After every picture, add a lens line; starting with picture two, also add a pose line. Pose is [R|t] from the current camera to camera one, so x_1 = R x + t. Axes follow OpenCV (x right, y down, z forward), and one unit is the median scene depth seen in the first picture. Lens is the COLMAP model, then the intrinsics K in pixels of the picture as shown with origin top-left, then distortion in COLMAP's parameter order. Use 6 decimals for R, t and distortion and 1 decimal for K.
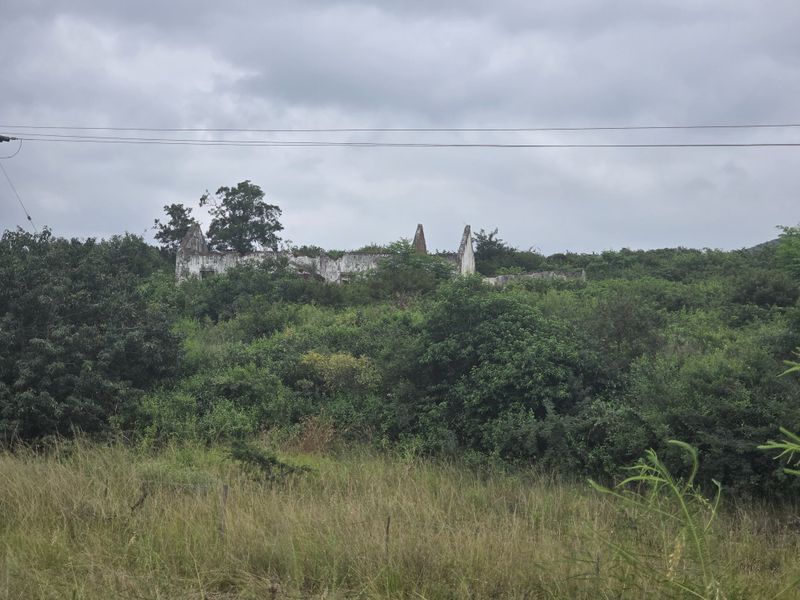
lens RADIAL K [[1565.6, 0, 355.9], [0, 1565.6, 301.5], [0, 0, 1]] dist [0.065883, 0.000000]
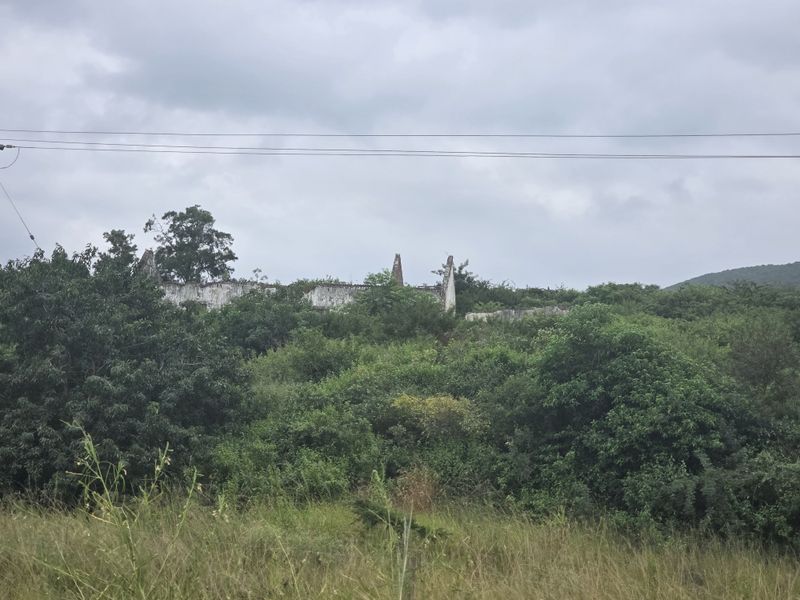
lens RADIAL K [[1675.4, 0, 369.2], [0, 1675.4, 299.0], [0, 0, 1]] dist [0.129890, 0.000000]
pose [[0.998042, 0.007905, 0.062048, -0.106554], [-0.006372, 0.999671, -0.024863, 0.003615], [-0.062224, 0.024419, 0.997763, 0.082520]]
